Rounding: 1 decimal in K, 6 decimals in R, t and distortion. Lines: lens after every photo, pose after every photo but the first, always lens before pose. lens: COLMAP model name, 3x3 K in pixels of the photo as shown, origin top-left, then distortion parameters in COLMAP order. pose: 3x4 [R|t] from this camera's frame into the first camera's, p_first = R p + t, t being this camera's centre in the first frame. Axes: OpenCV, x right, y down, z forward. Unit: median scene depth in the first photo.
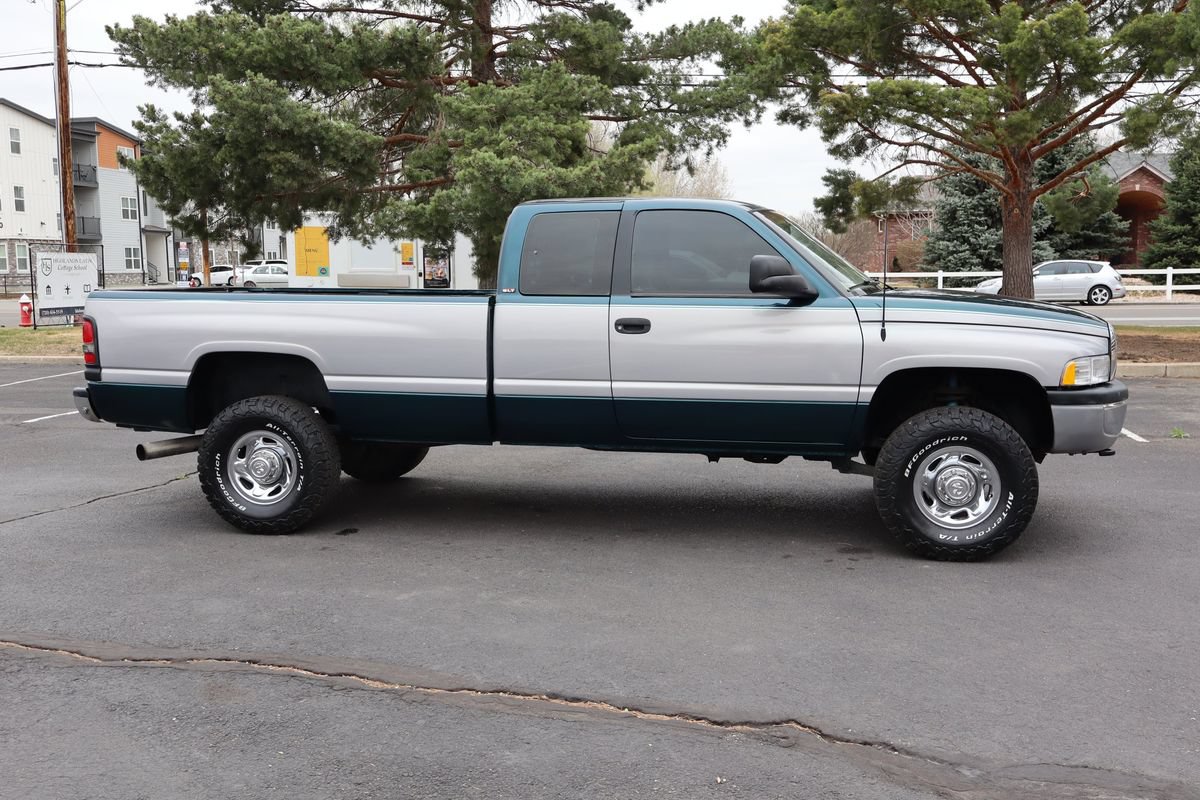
lens RADIAL K [[1159.2, 0, 600.0], [0, 1159.2, 400.0], [0, 0, 1]] dist [0.019164, -0.003706]
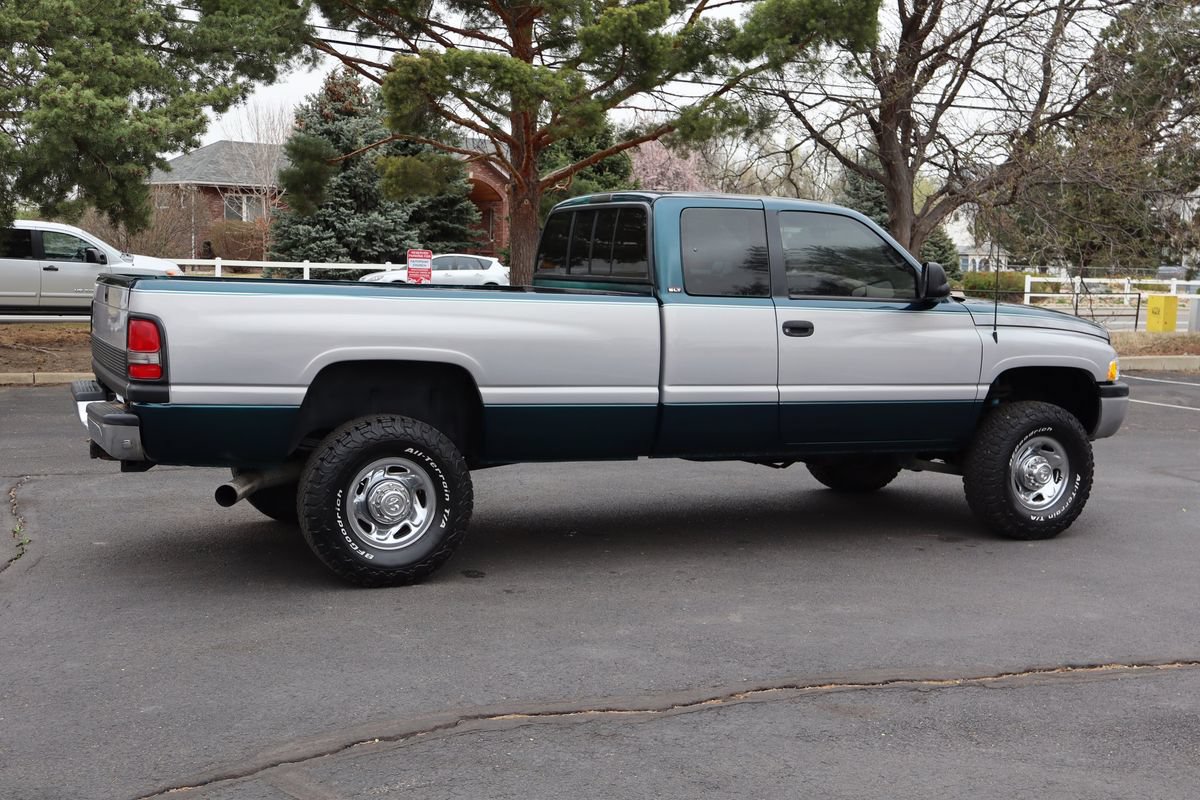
lens RADIAL K [[1489.7, 0, 600.0], [0, 1489.7, 400.0], [0, 0, 1]] dist [0.007842, -0.017905]
pose [[0.797279, -0.026348, 0.603036, -0.839847], [0.034738, 0.999394, -0.002262, -0.006408], [-0.602611, 0.022752, 0.797711, 0.093912]]
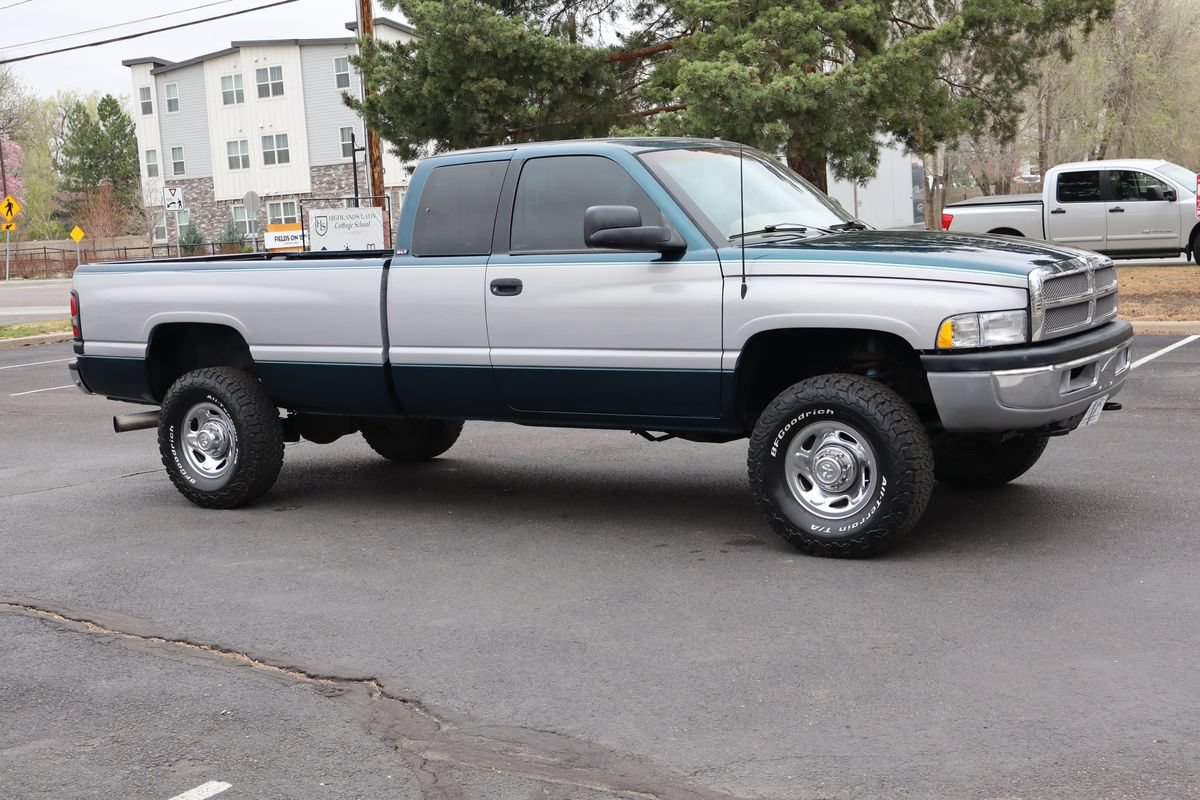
lens RADIAL K [[1610.5, 0, 567.4], [0, 1610.5, 459.1], [0, 0, 1]] dist [-0.039941, -0.090348]
pose [[0.923365, 0.016184, -0.383583, 0.540131], [0.003458, 0.998720, 0.050463, 0.006877], [0.383908, -0.047923, 0.922127, -0.145389]]
